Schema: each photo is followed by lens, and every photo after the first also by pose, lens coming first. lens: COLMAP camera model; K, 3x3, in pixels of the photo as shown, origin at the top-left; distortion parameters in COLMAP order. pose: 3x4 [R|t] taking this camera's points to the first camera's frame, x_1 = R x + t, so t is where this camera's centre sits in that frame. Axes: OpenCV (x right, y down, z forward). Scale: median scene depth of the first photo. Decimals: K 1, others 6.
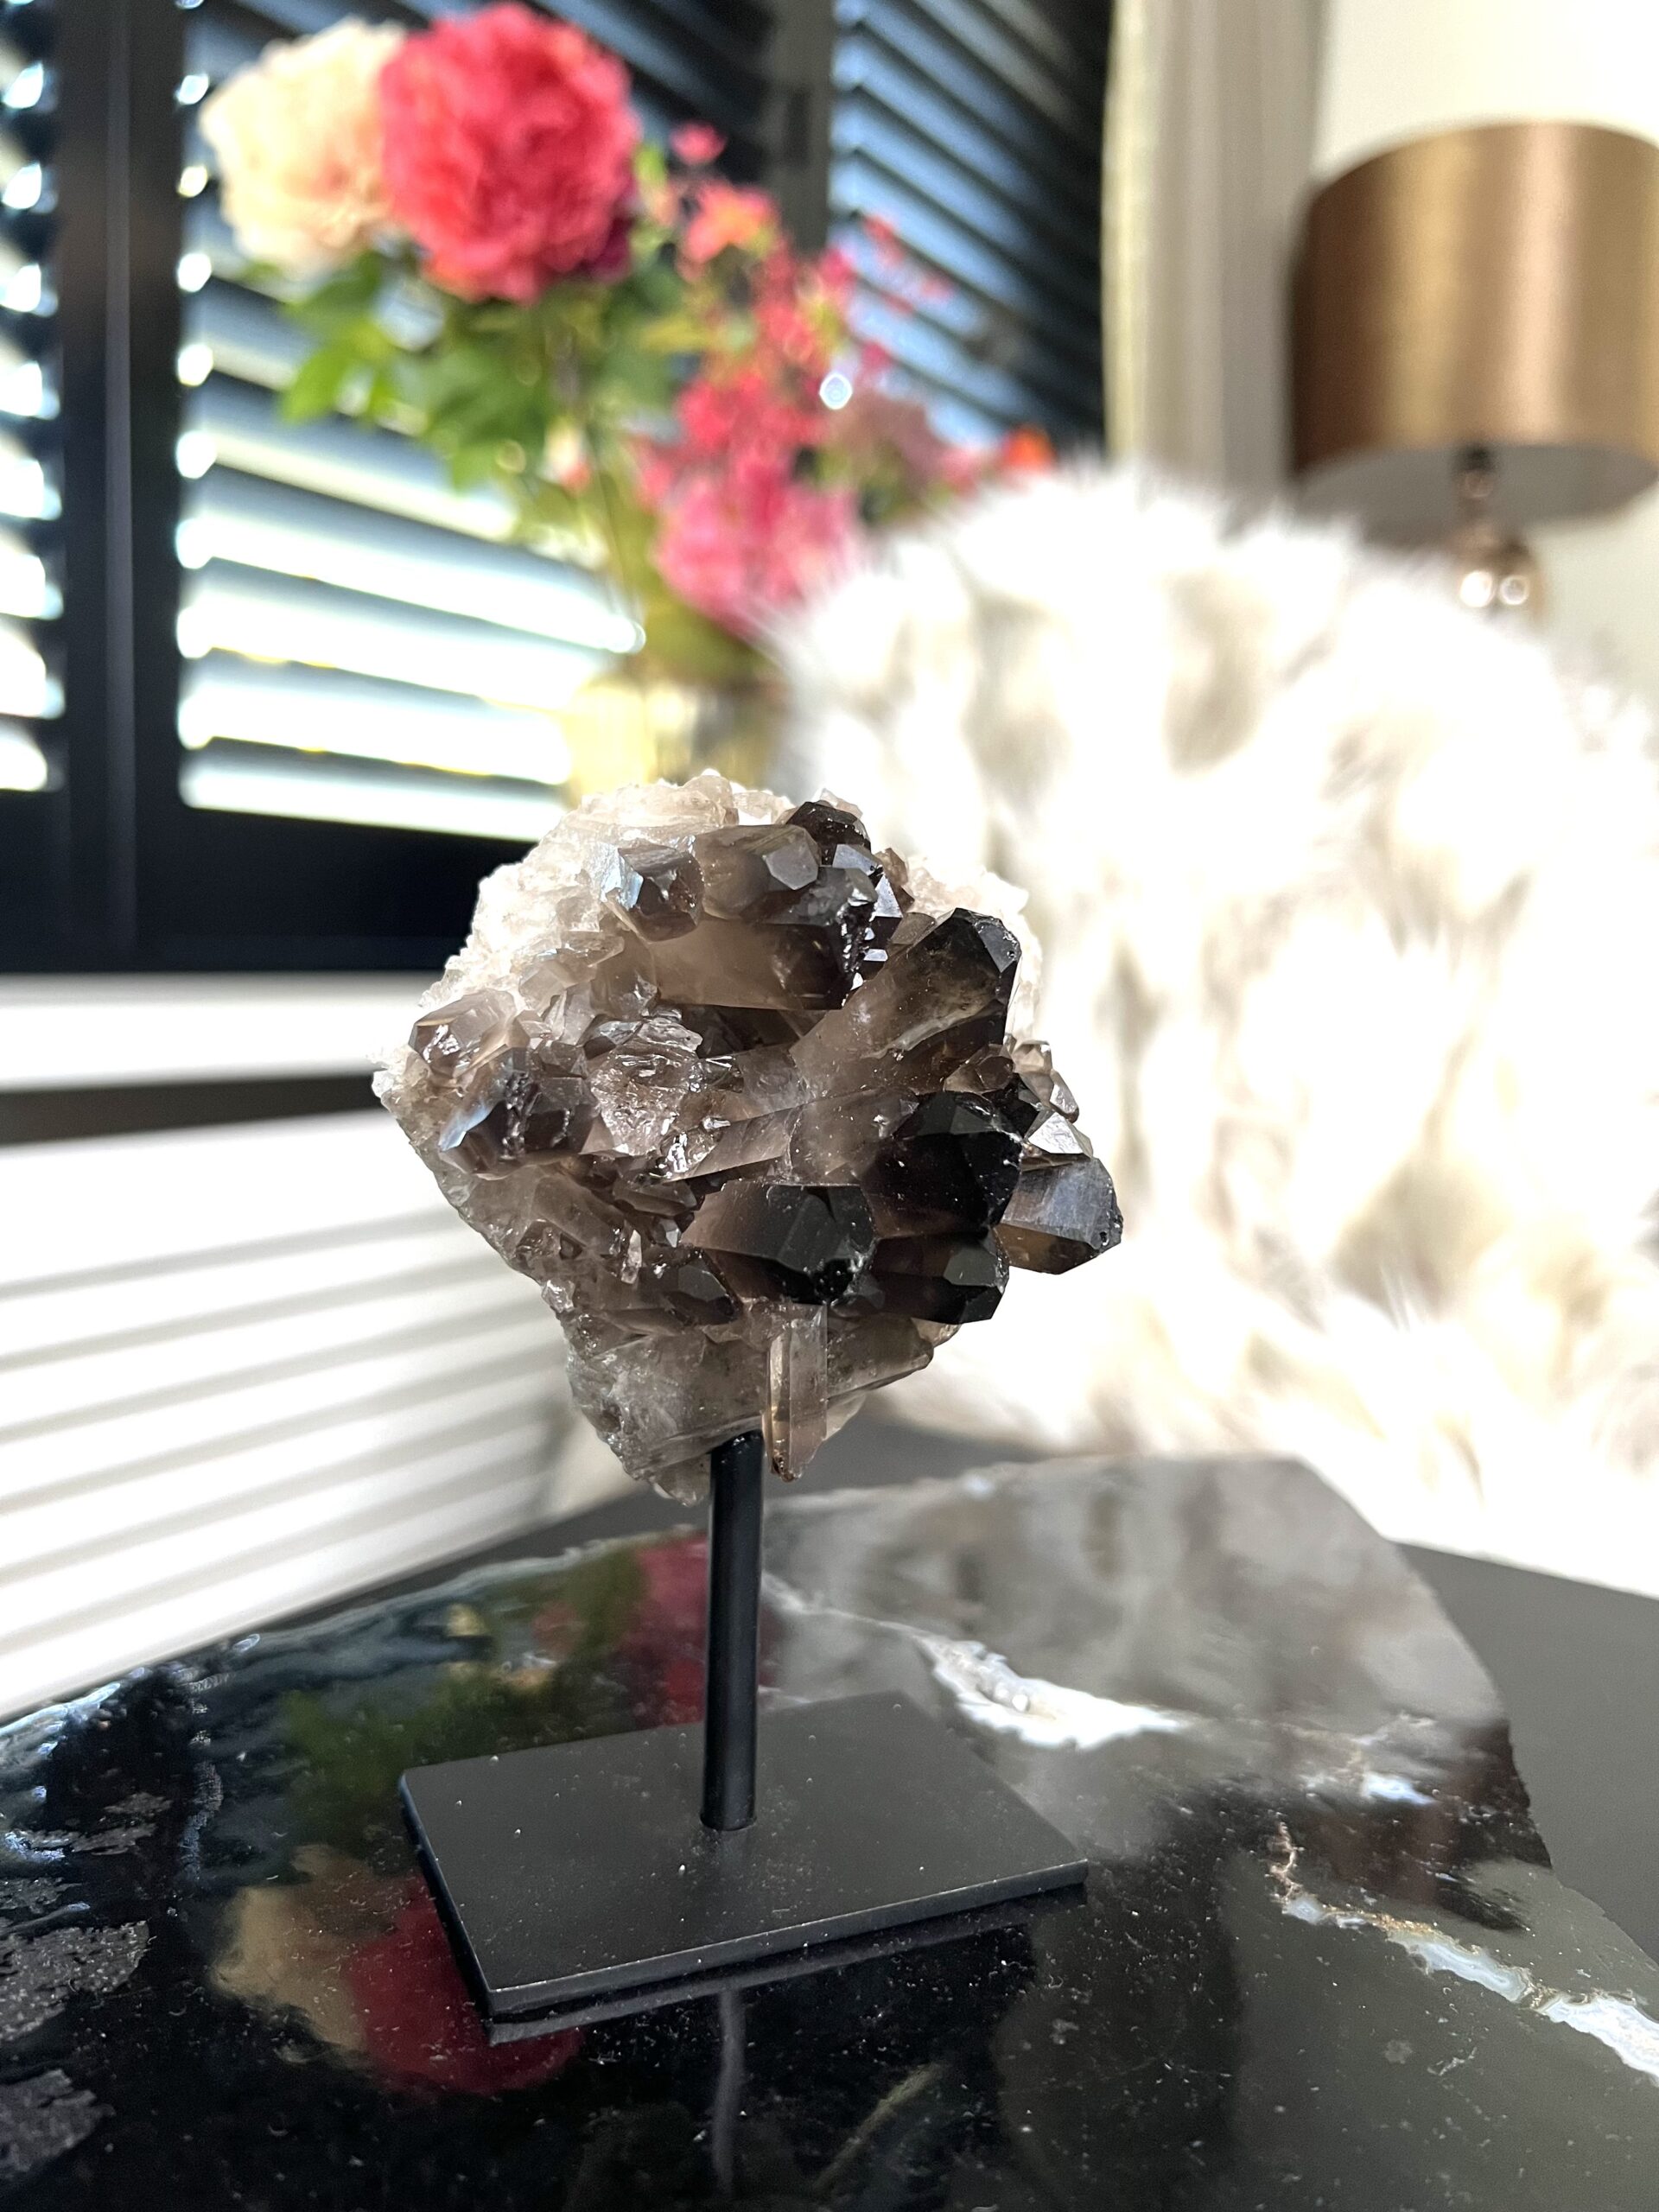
lens RADIAL K [[1731.2, 0, 833.3], [0, 1731.2, 1103.1], [0, 0, 1]] dist [-0.008651, -0.007785]
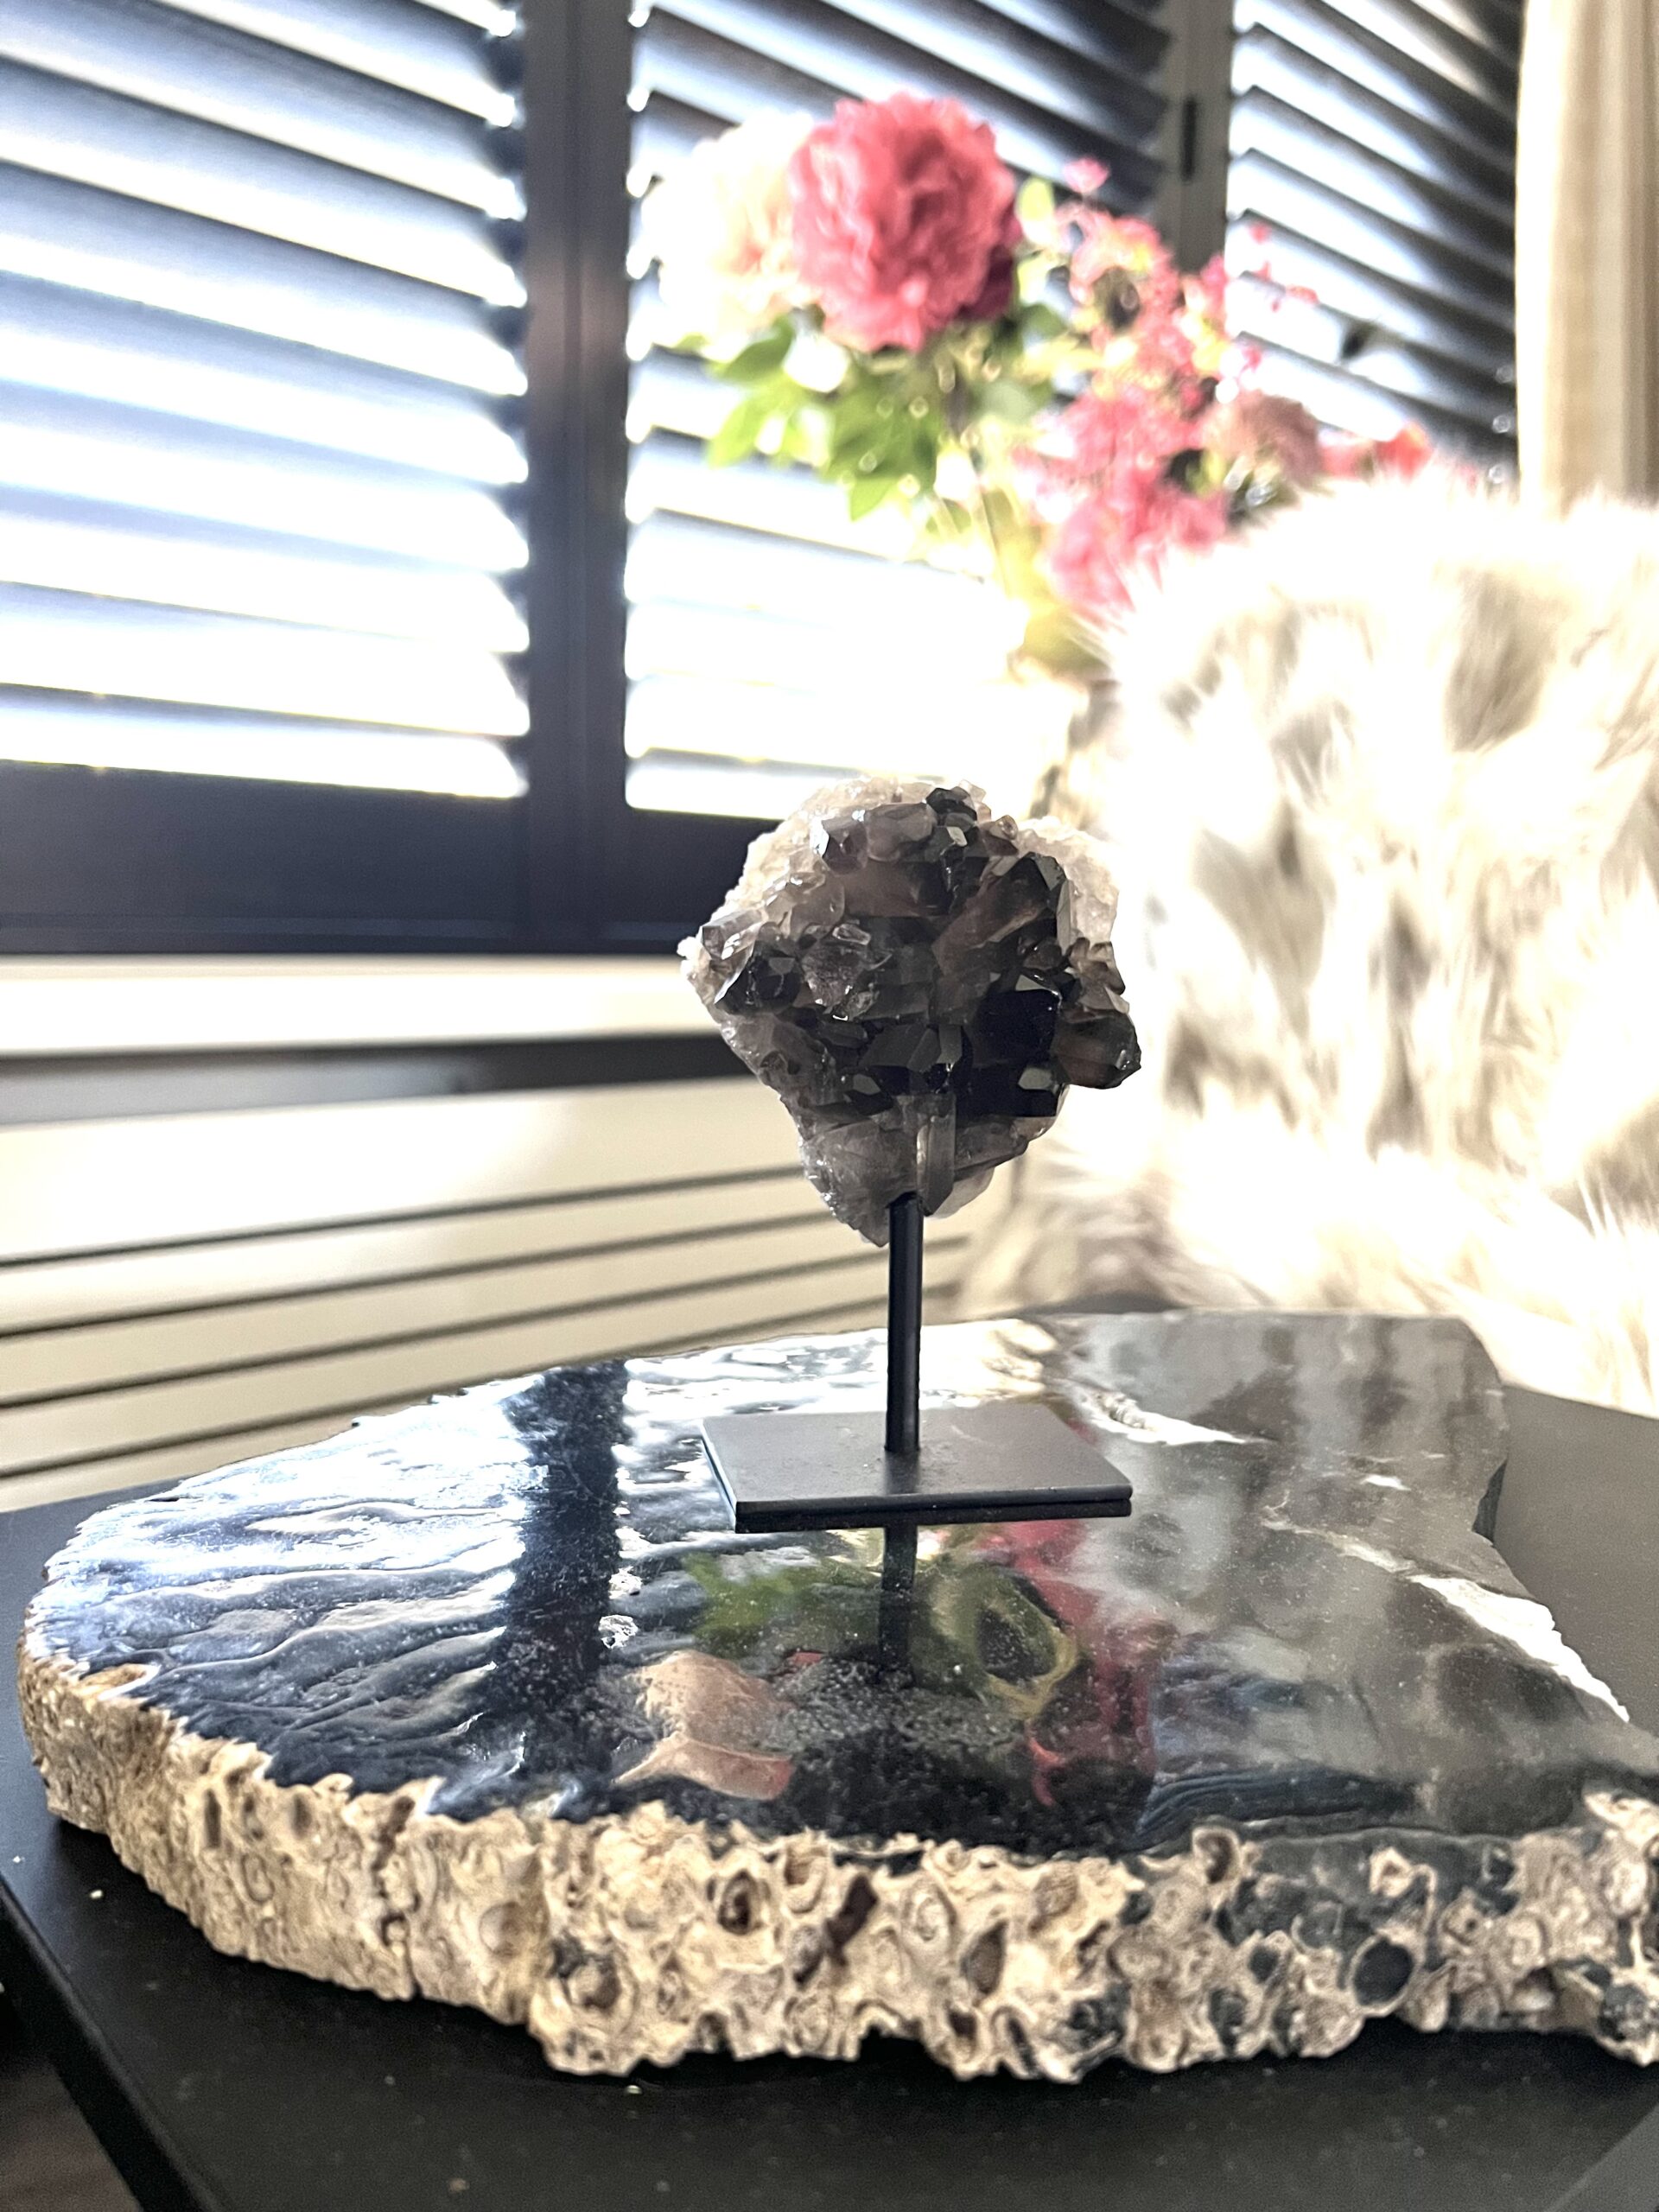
lens RADIAL K [[1705.5, 0, 820.5], [0, 1705.5, 1108.8], [0, 0, 1]] dist [0.000785, -0.005038]
pose [[0.968262, 0.014209, -0.249534, 0.043004], [-0.011364, 0.999853, 0.012838, 0.016092], [0.249680, -0.009594, 0.968281, -0.087007]]
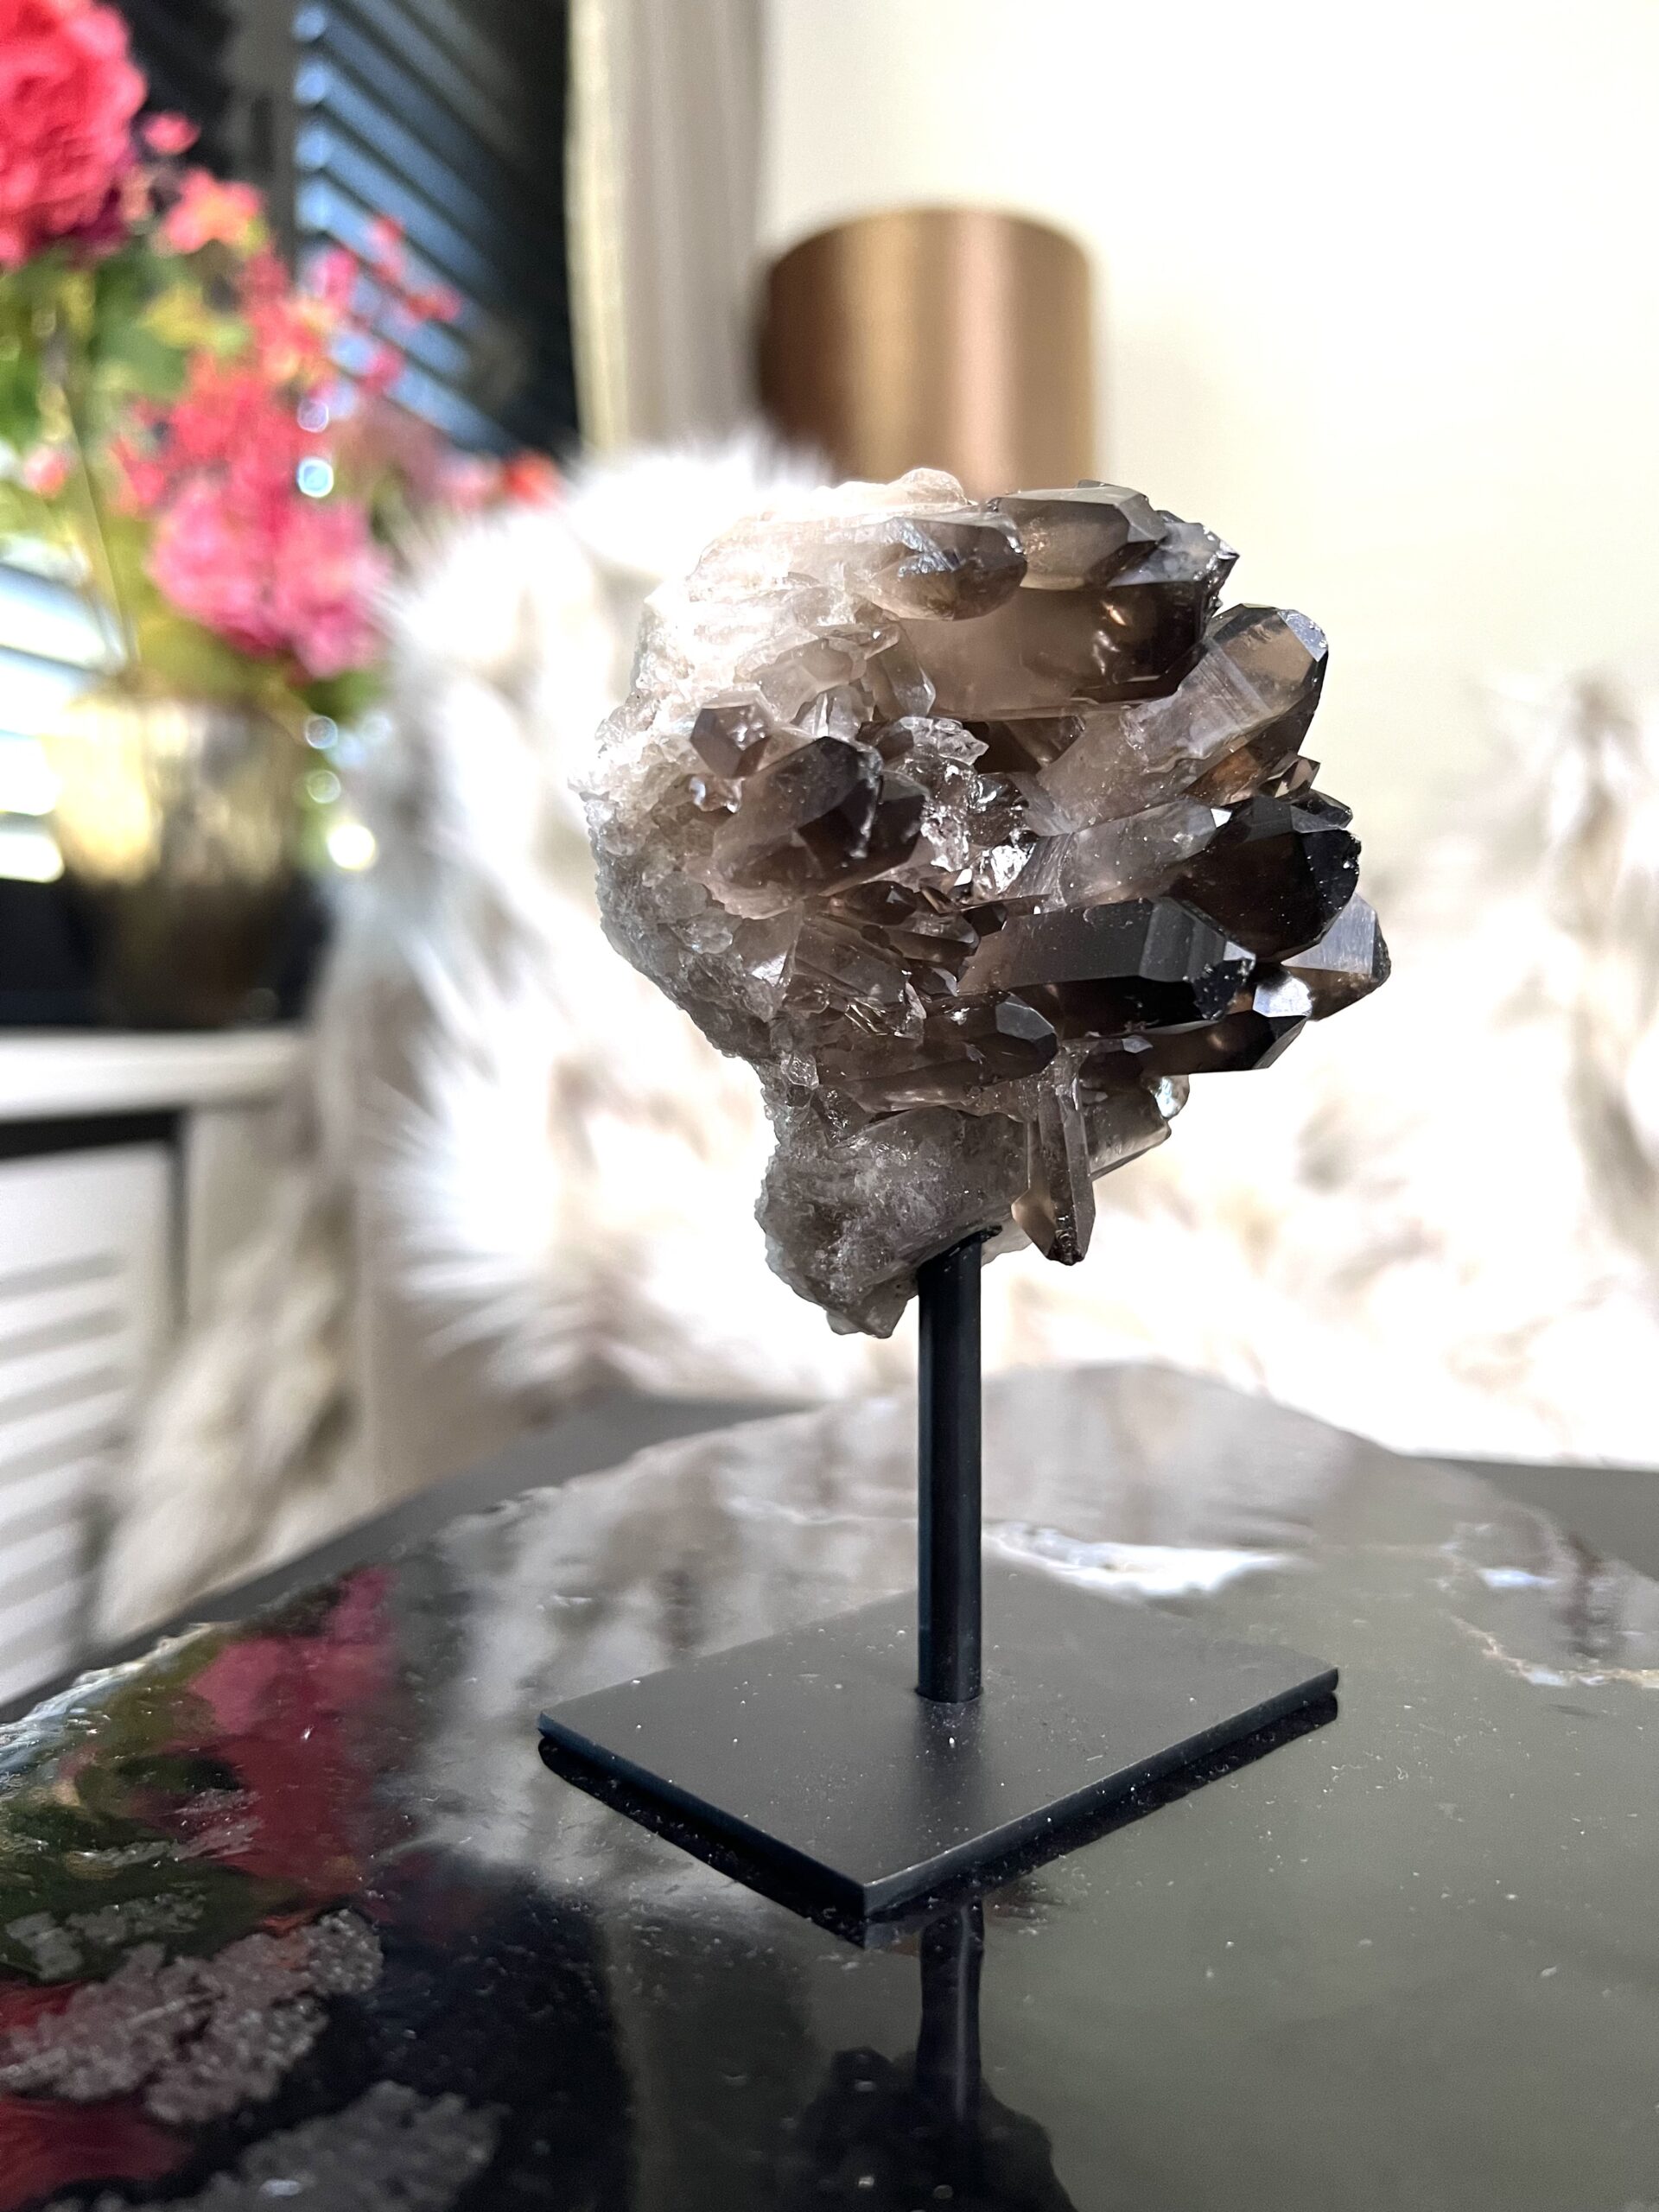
lens RADIAL K [[1725.3, 0, 805.3], [0, 1725.3, 1136.9], [0, 0, 1]] dist [-0.016191, -0.004578]
pose [[0.952278, -0.058412, 0.299591, -0.074408], [0.065289, 0.997782, -0.012985, 0.028042], [-0.298168, 0.031925, 0.953979, 0.036500]]
